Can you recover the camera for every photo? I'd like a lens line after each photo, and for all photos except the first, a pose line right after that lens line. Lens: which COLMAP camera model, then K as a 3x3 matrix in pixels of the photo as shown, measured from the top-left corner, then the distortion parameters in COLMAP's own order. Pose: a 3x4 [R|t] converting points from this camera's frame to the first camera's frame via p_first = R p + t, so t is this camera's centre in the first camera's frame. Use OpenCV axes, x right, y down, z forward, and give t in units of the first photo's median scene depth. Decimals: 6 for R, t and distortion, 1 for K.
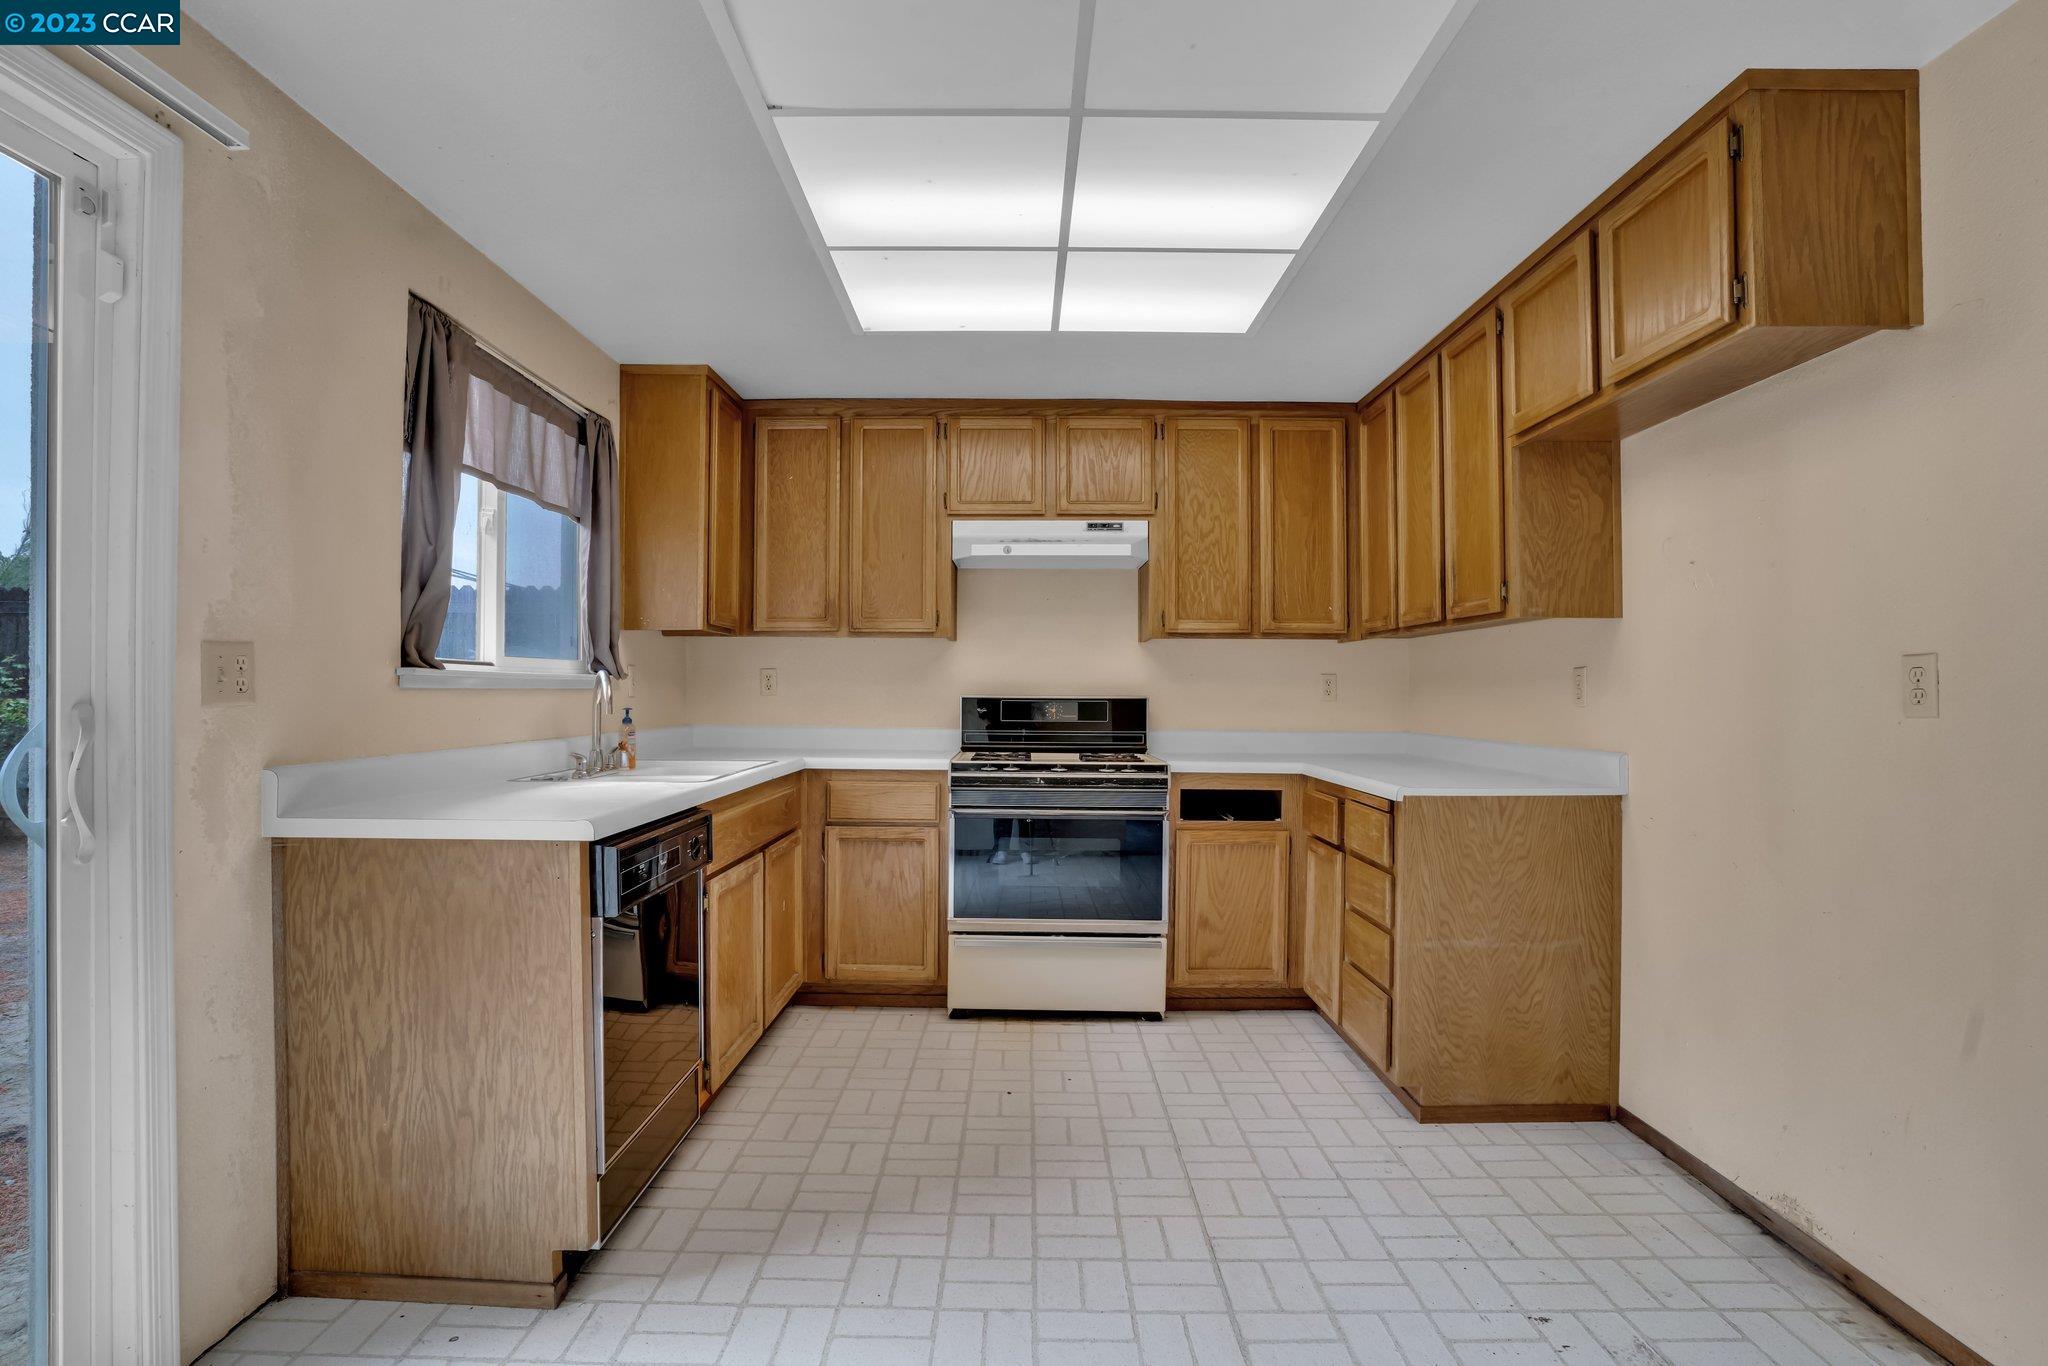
lens RADIAL K [[1015.8, 0, 1015.3], [0, 1015.8, 682.3], [0, 0, 1]] dist [-0.087537, 0.043995]
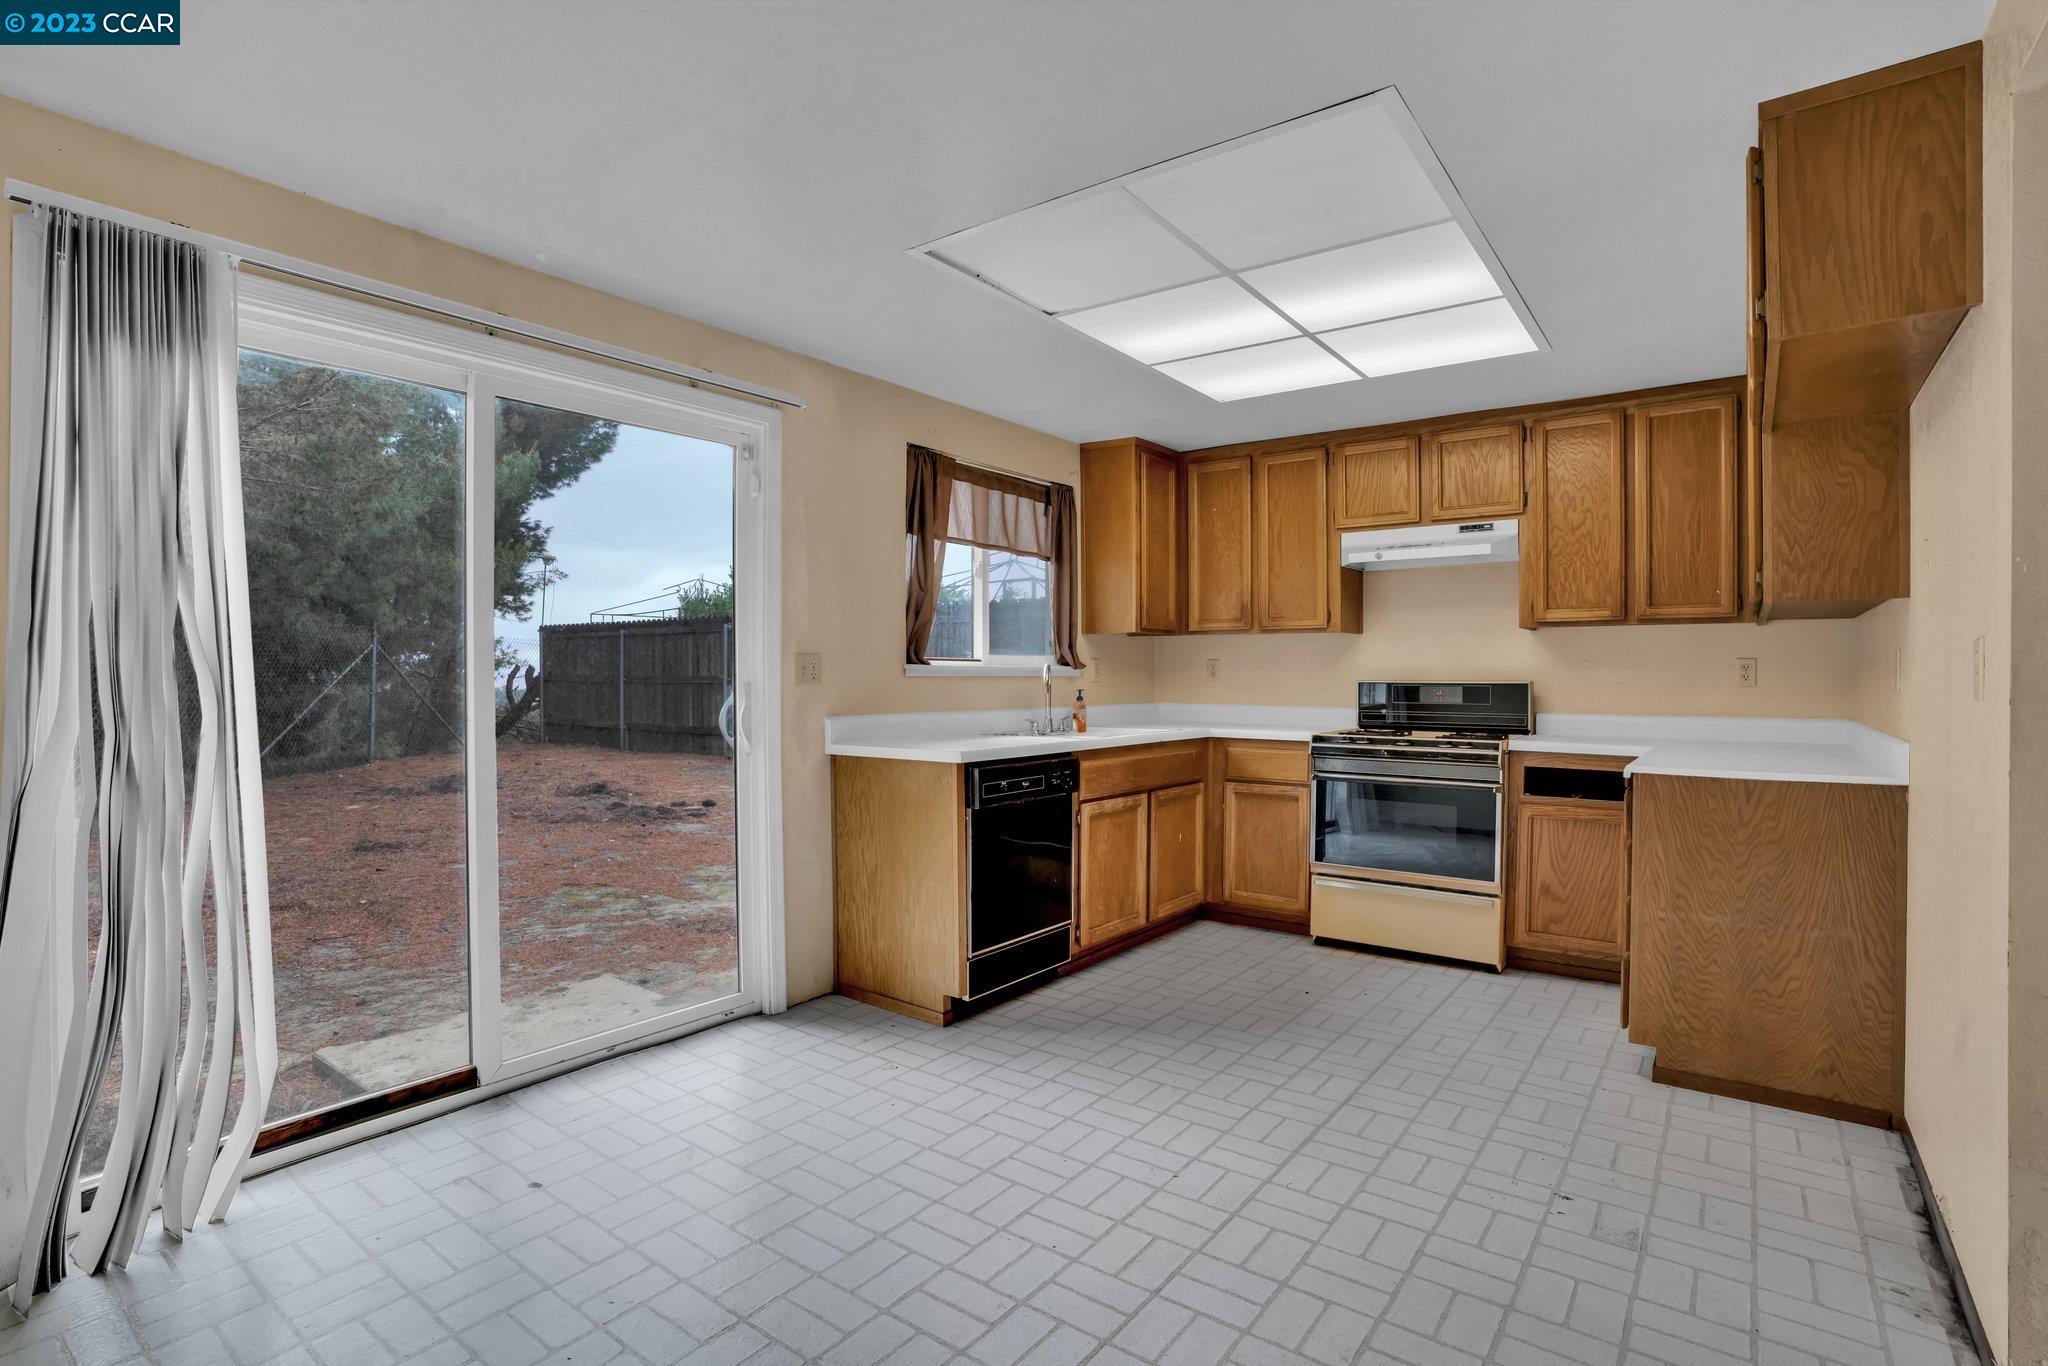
lens RADIAL K [[1015.8, 0, 1015.3], [0, 1015.8, 682.3], [0, 0, 1]] dist [-0.087537, 0.043995]
pose [[0.799869, 0.000653, -0.600175, 0.412482], [0.007489, 0.999911, 0.011069, -0.001274], [0.600128, -0.013349, 0.799792, -0.210305]]
